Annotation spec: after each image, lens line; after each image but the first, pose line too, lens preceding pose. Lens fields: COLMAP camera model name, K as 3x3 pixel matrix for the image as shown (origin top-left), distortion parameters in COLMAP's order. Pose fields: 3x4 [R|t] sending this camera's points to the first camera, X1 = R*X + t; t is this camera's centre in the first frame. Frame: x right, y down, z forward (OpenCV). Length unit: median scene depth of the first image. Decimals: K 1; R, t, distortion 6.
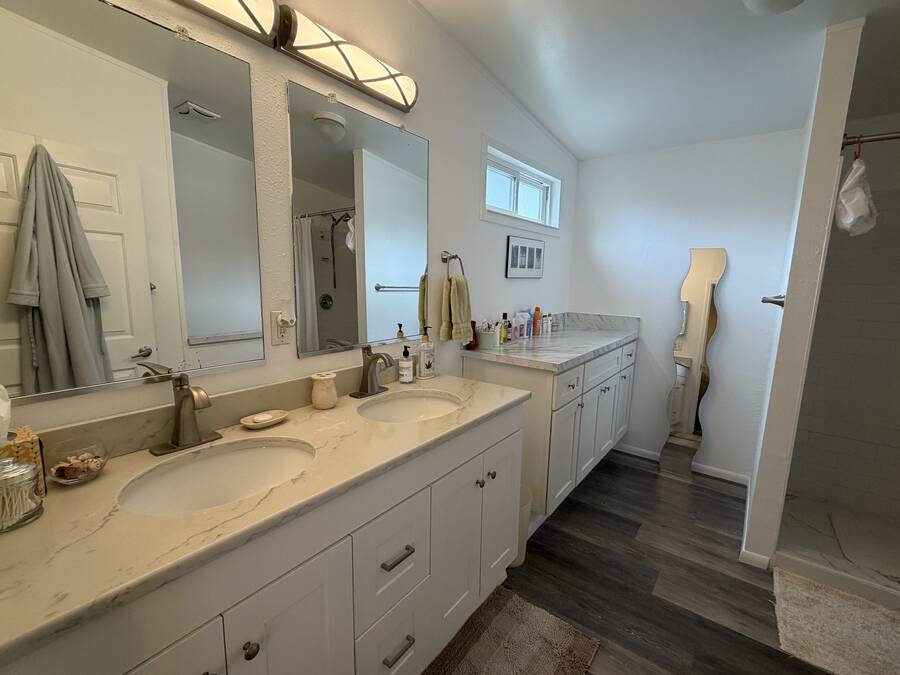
lens RADIAL K [[408.6, 0, 447.6], [0, 408.6, 342.1], [0, 0, 1]] dist [0.003116, 0.000738]
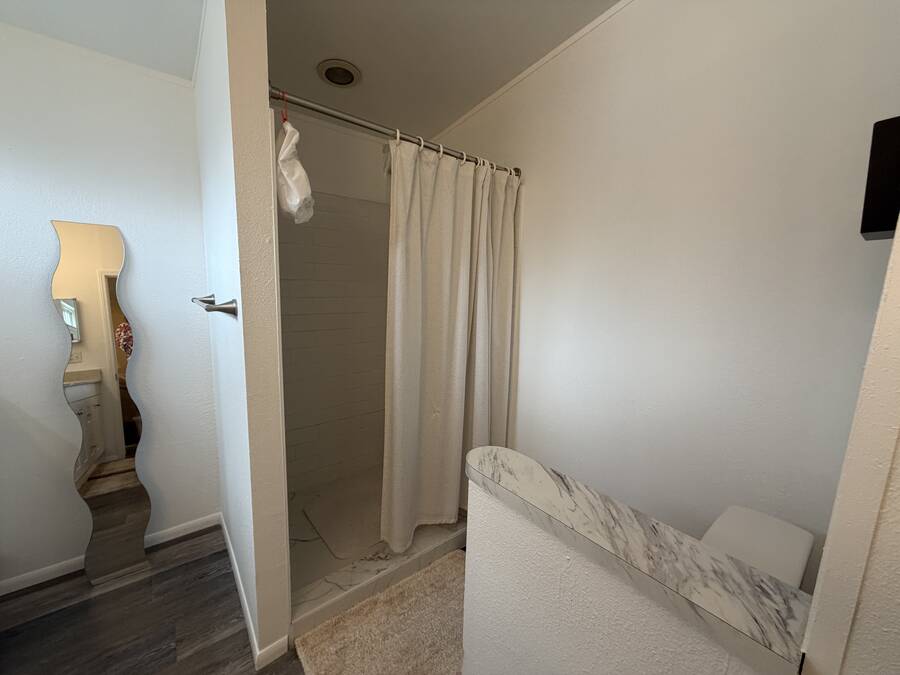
lens RADIAL K [[353.9, 0, 448.4], [0, 353.9, 339.6], [0, 0, 1]] dist [0.002569, -0.000089]
pose [[0.236399, -0.165060, 0.957534, 0.321075], [0.127528, 0.982212, 0.137830, -0.083789], [-0.963251, 0.089530, 0.253244, 0.510745]]
